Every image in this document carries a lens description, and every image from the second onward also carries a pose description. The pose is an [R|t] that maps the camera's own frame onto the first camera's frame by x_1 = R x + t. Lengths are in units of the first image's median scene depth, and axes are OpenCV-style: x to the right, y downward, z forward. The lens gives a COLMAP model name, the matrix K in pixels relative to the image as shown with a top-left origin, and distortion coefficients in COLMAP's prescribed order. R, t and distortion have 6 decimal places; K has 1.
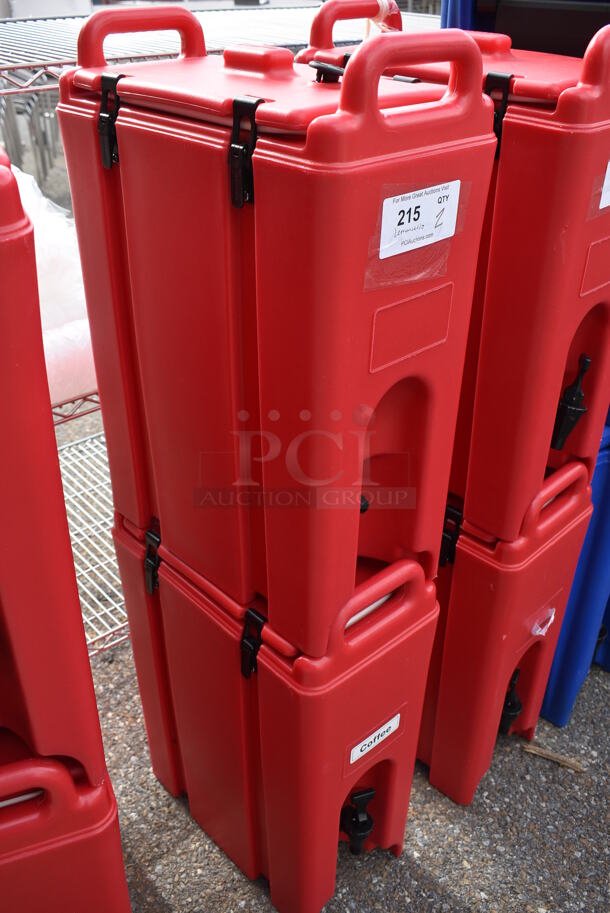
lens RADIAL K [[825.3, 0, 302.8], [0, 825.3, 429.2], [0, 0, 1]] dist [0.000351, 0.006648]
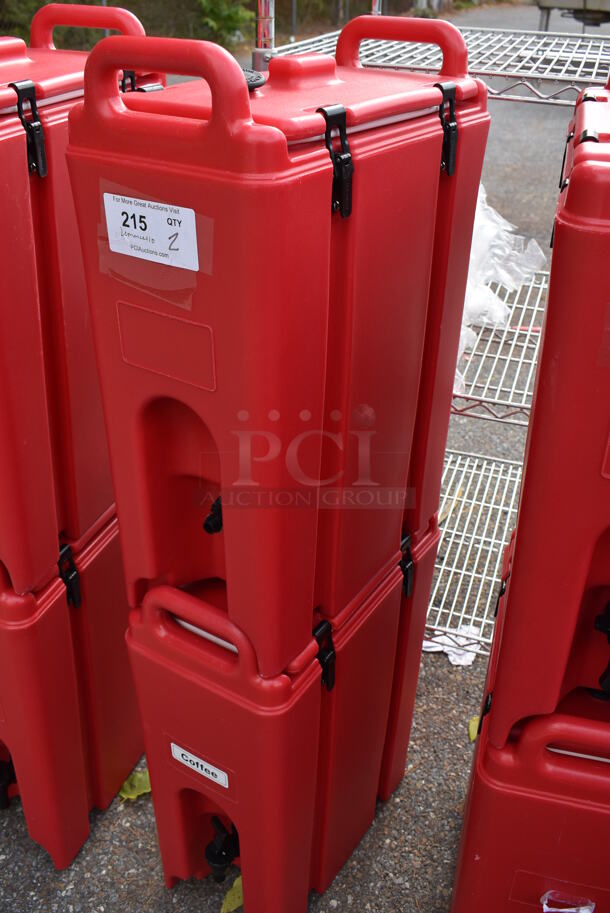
lens RADIAL K [[825.3, 0, 302.8], [0, 825.3, 429.2], [0, 0, 1]] dist [0.000351, 0.006648]
pose [[0.263265, 0.476749, -0.838691, 1.107515], [-0.496809, 0.812217, 0.305752, -0.450061], [0.826966, 0.336176, 0.450681, 0.789131]]
